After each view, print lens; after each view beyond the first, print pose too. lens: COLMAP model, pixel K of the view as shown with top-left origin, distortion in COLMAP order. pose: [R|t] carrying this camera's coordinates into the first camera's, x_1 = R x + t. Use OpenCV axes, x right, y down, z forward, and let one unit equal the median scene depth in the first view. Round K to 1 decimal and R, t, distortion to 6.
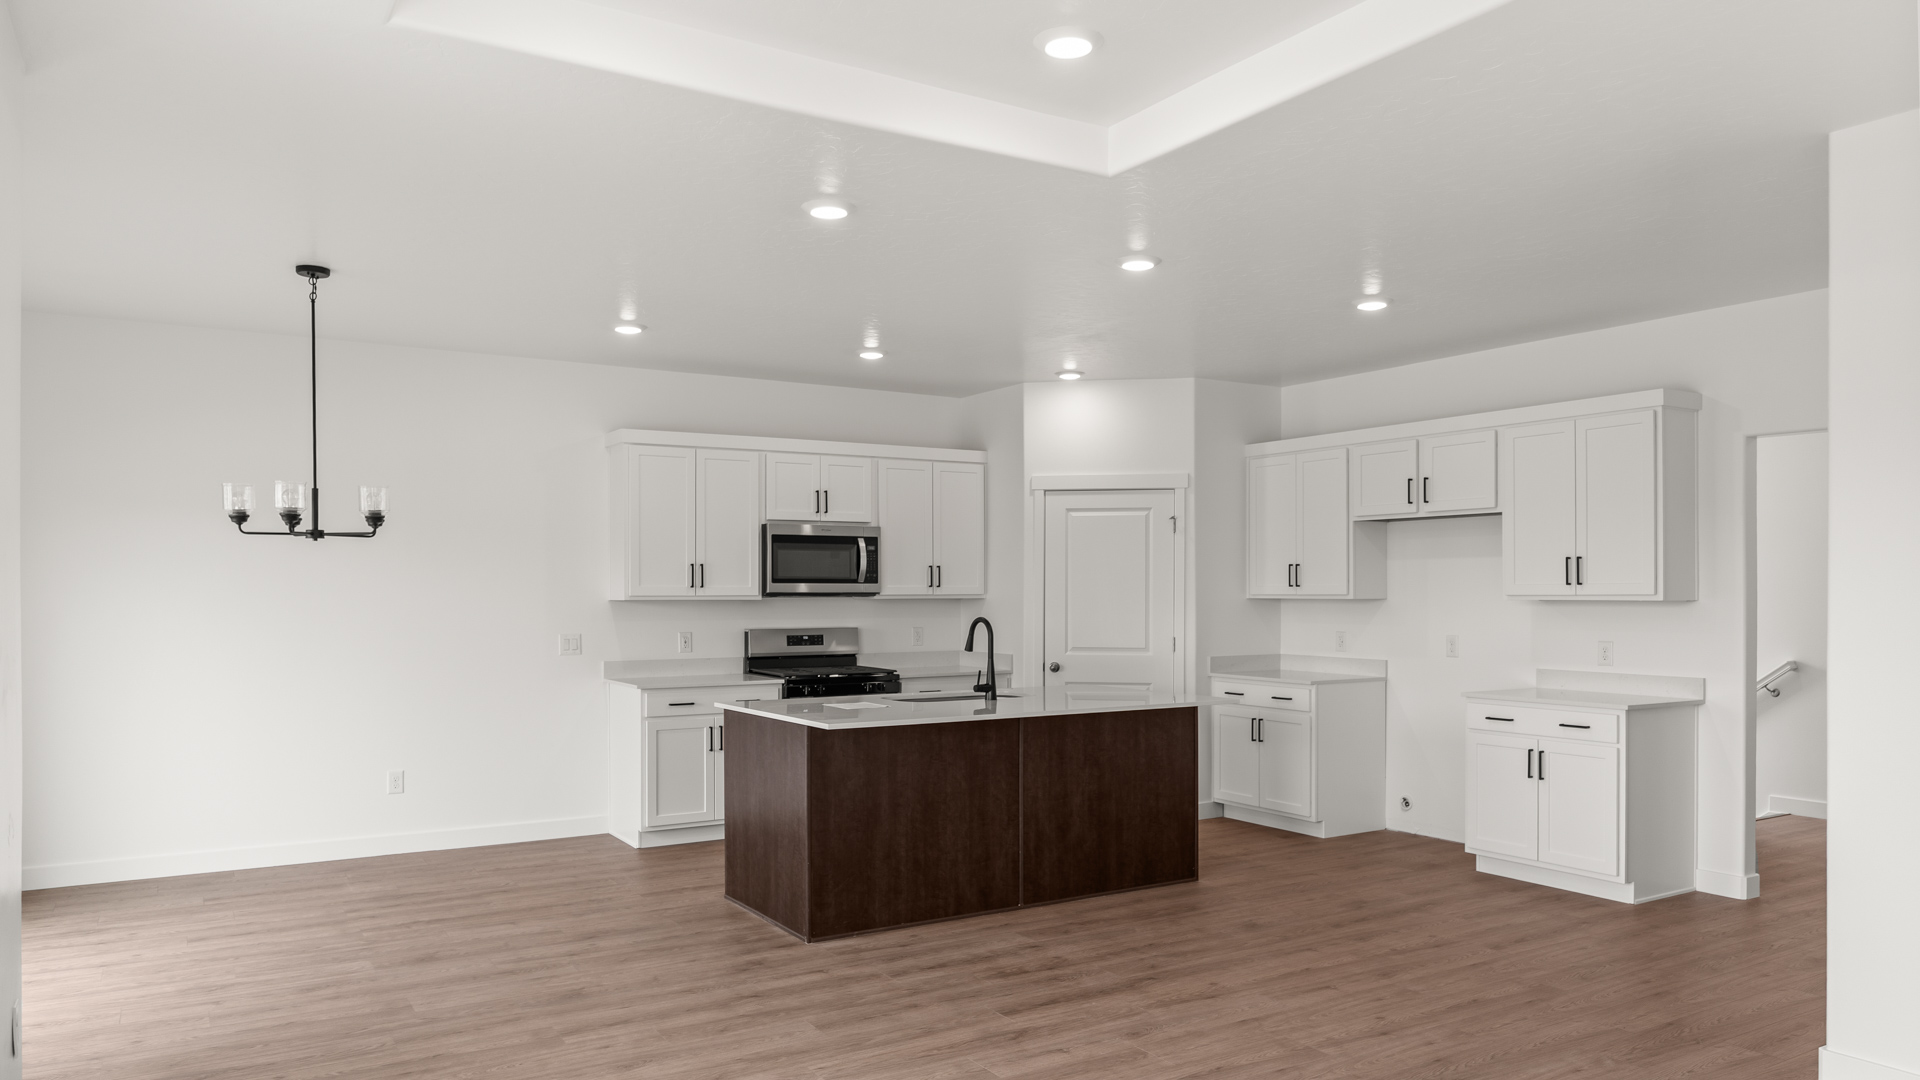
lens RADIAL K [[1291.3, 0, 960.6], [0, 1291.3, 596.3], [0, 0, 1]] dist [-0.000171, -0.000057]
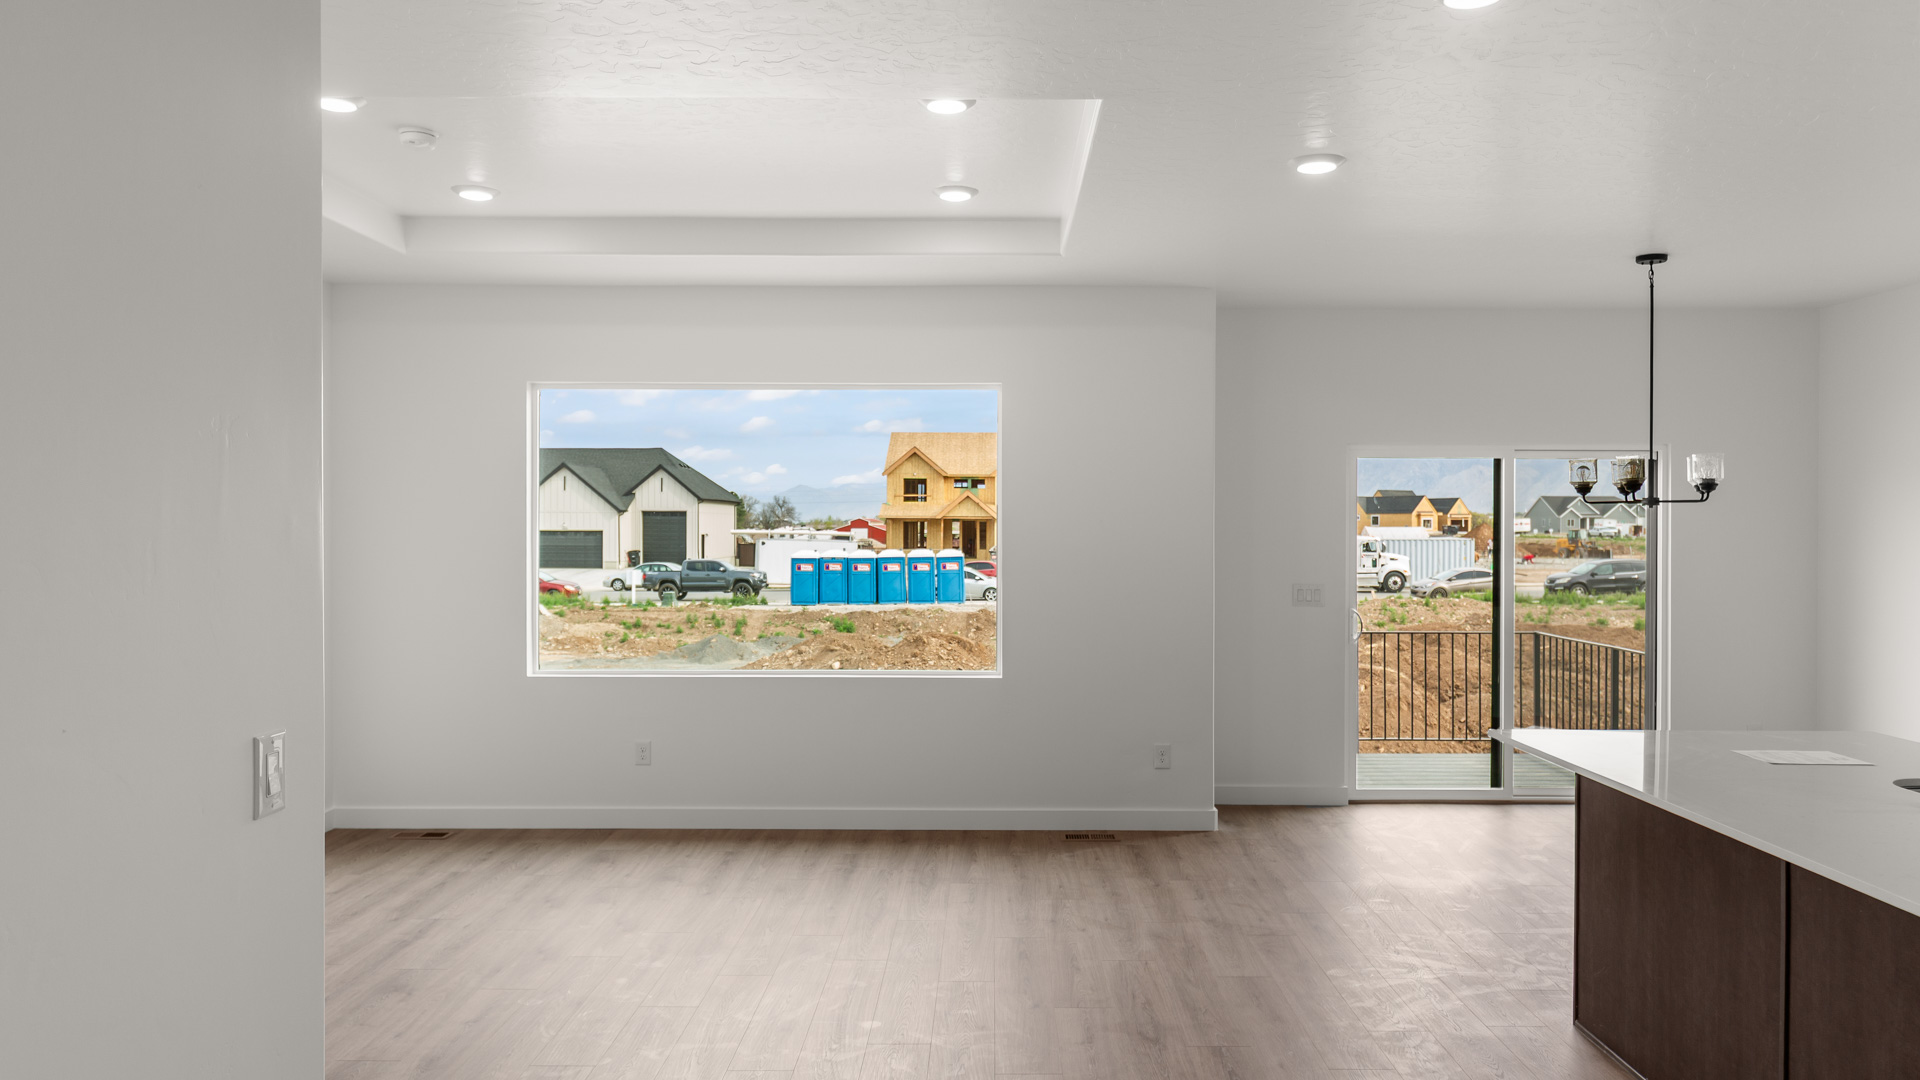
lens RADIAL K [[1244.4, 0, 960.0], [0, 1244.4, 540.0], [0, 0, 1]] dist [0.000084, -0.000053]
pose [[-0.529179, 0.010394, -0.848447, 0.873584], [-0.003736, 0.999887, 0.014580, -0.036779], [0.848502, 0.010885, -0.529080, 1.340690]]
